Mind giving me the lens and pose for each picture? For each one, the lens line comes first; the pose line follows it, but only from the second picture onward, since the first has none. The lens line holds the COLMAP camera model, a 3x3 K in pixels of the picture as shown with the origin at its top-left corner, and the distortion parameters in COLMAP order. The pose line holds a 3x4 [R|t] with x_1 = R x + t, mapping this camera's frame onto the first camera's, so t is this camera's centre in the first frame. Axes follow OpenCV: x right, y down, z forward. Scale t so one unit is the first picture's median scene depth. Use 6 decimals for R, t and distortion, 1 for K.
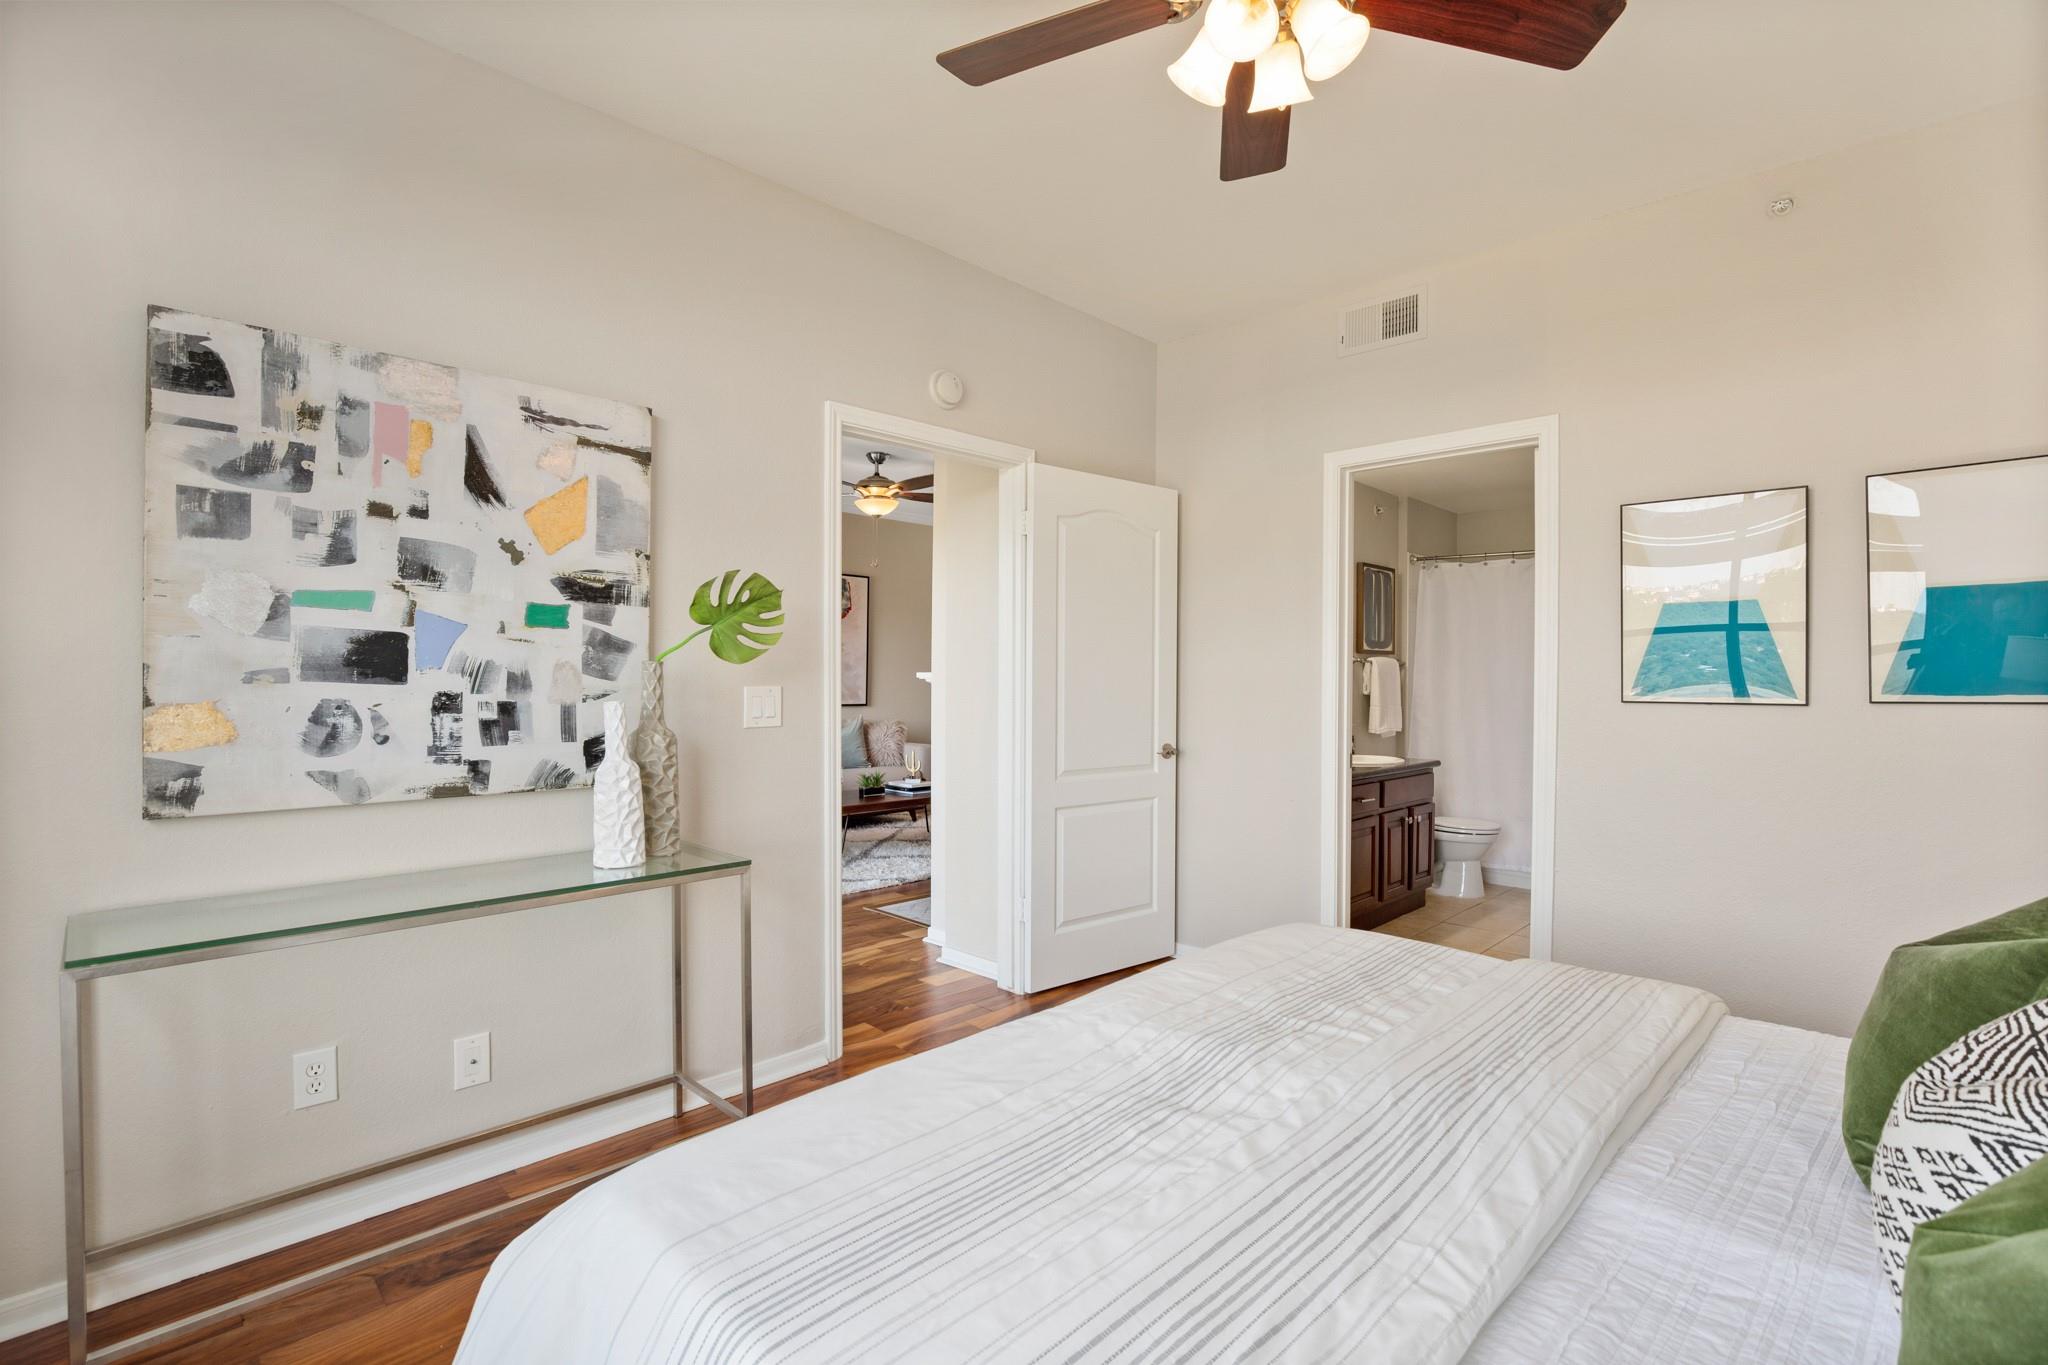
lens RADIAL K [[938.0, 0, 1035.4], [0, 938.0, 679.0], [0, 0, 1]] dist [-0.026840, 0.004437]
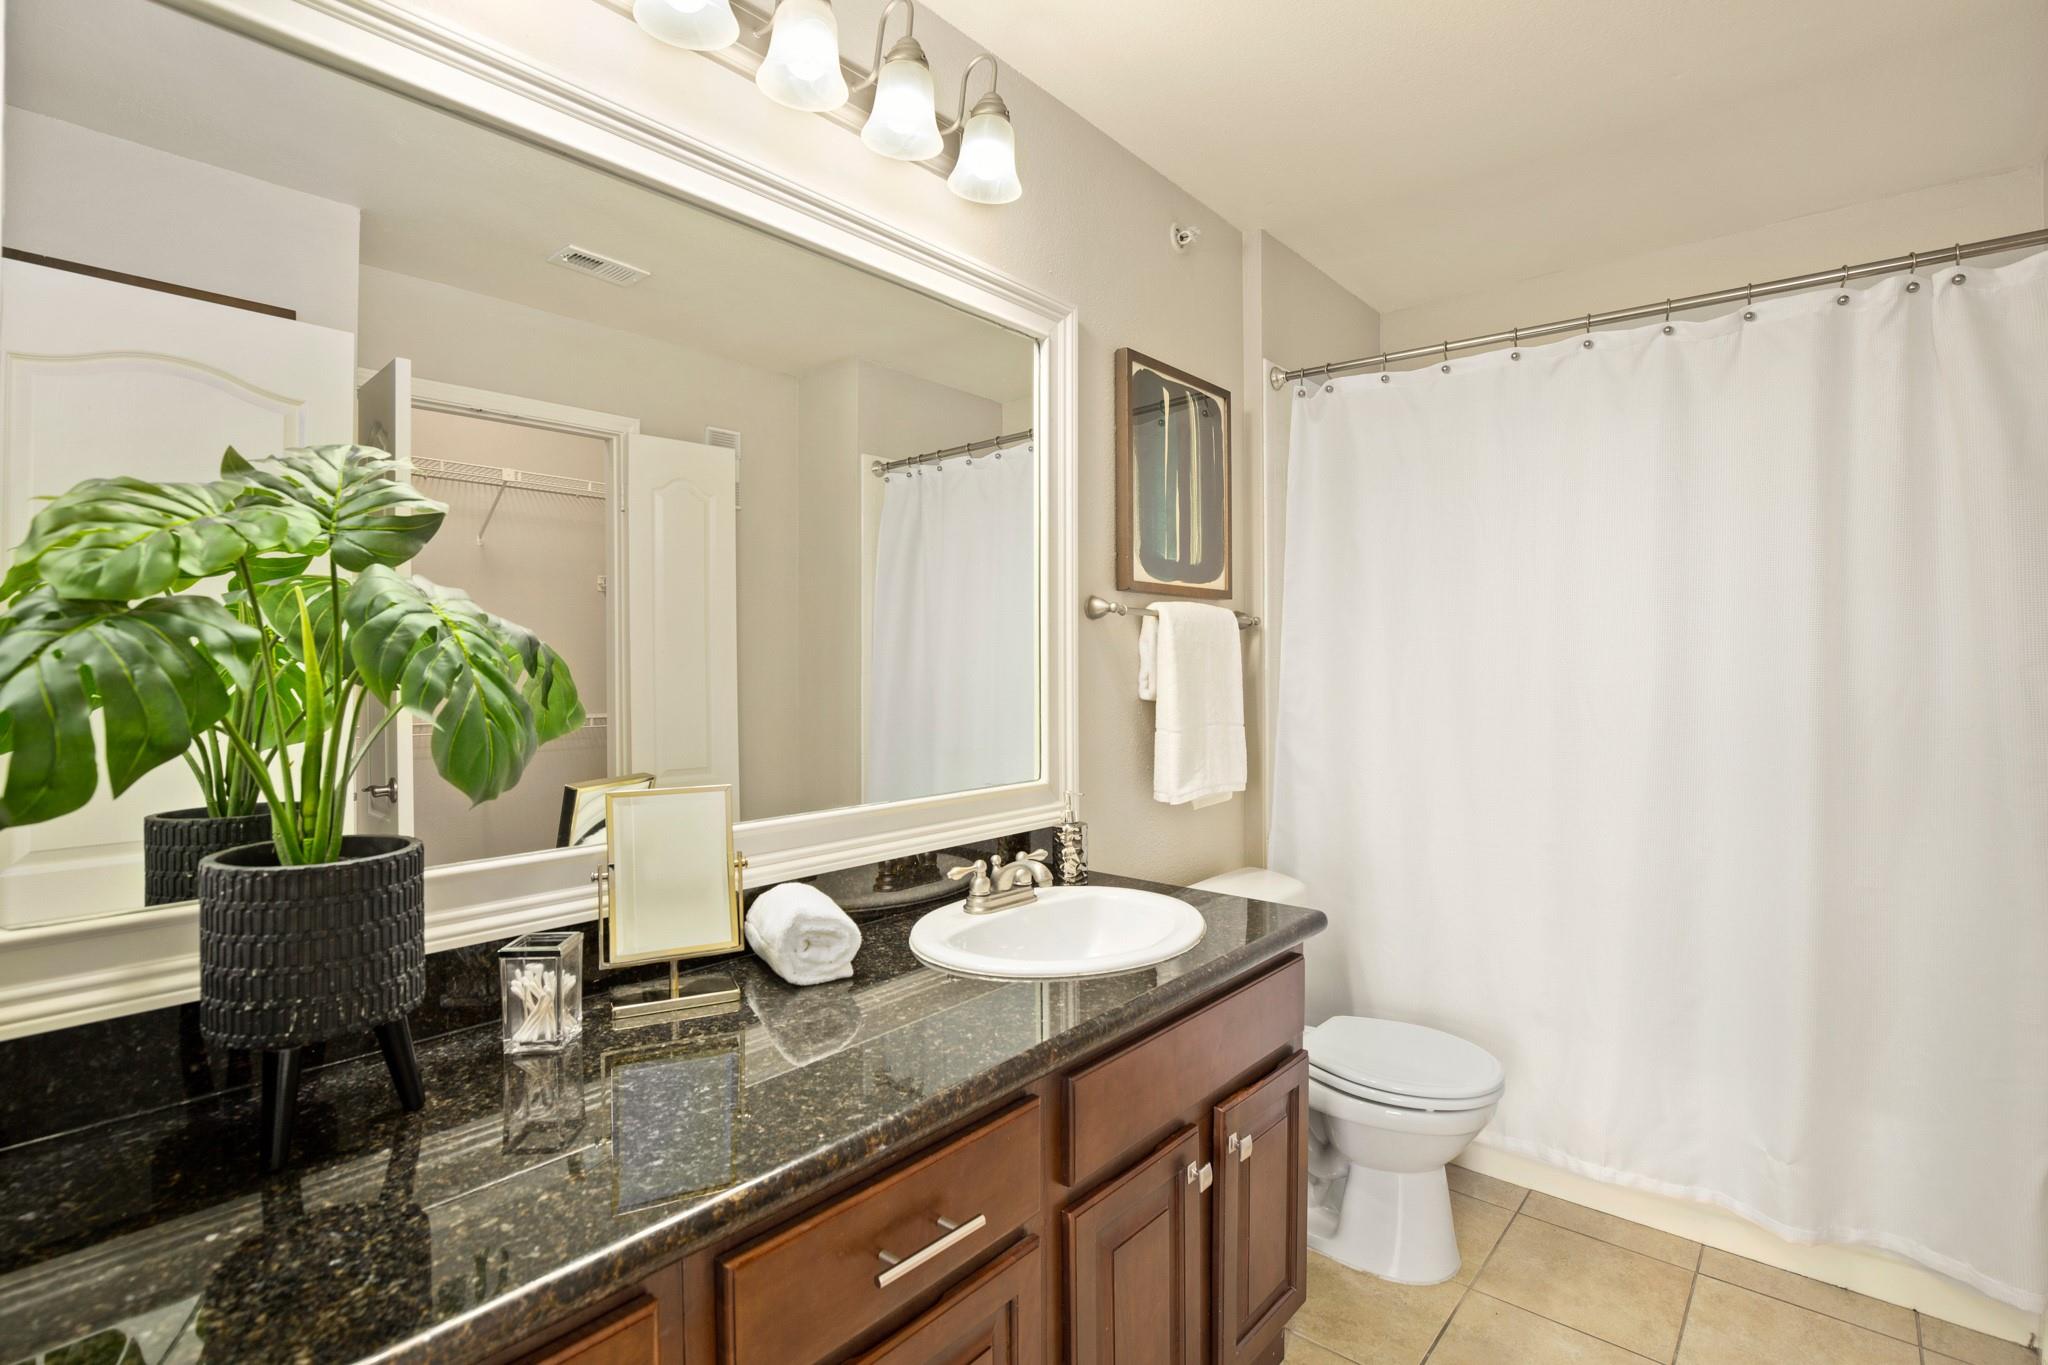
lens RADIAL K [[938.0, 0, 1040.5], [0, 938.0, 670.8], [0, 0, 1]] dist [-0.026840, 0.004437]
pose [[0.997798, -0.009918, 0.065580, 0.287541], [0.009991, 0.999950, -0.000779, 0.004587], [-0.065569, 0.001432, 0.997847, 0.626176]]
